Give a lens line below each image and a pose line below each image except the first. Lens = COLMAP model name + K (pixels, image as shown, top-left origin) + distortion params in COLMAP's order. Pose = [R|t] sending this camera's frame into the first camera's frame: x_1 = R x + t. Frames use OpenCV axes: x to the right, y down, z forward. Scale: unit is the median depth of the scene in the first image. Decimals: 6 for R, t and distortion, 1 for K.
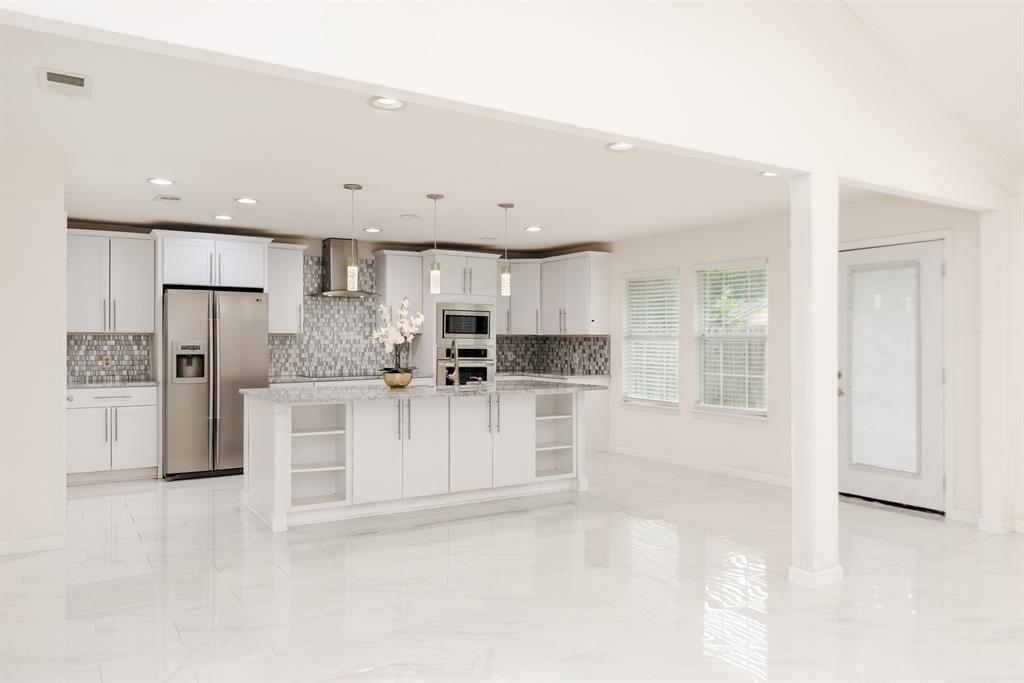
lens RADIAL K [[721.0, 0, 509.7], [0, 721.0, 331.5], [0, 0, 1]] dist [0.008916, 0.000649]
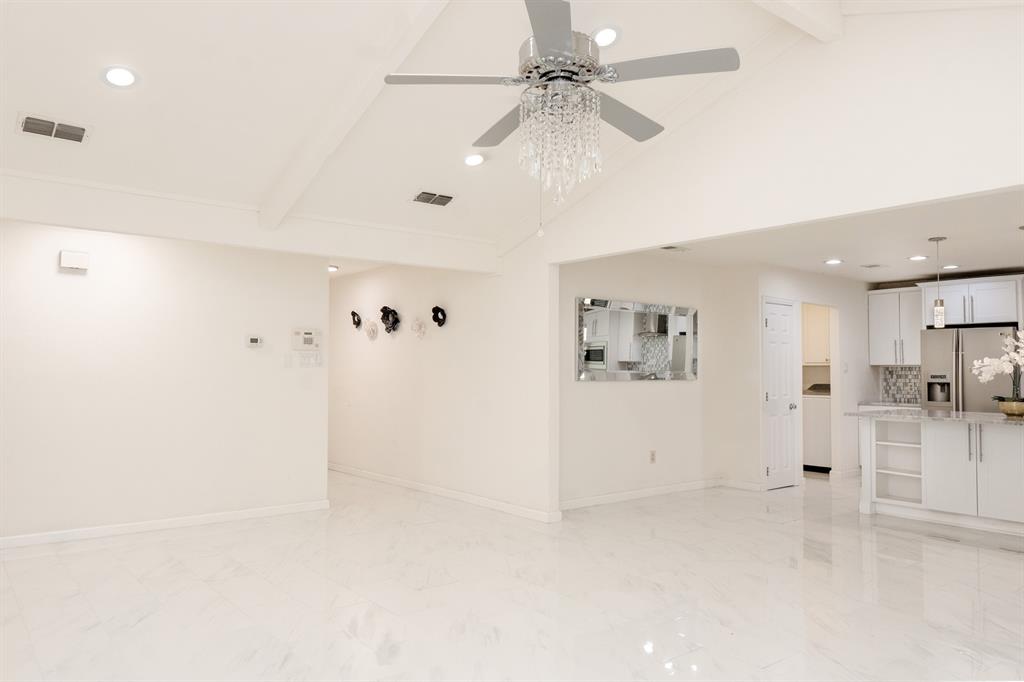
lens RADIAL K [[721.0, 0, 514.2], [0, 721.0, 337.1], [0, 0, 1]] dist [0.008916, 0.000649]
pose [[0.138212, -0.045798, -0.989343, 0.658568], [0.004496, 0.998949, -0.045615, 0.007802], [0.990393, 0.001856, 0.138272, 0.127438]]
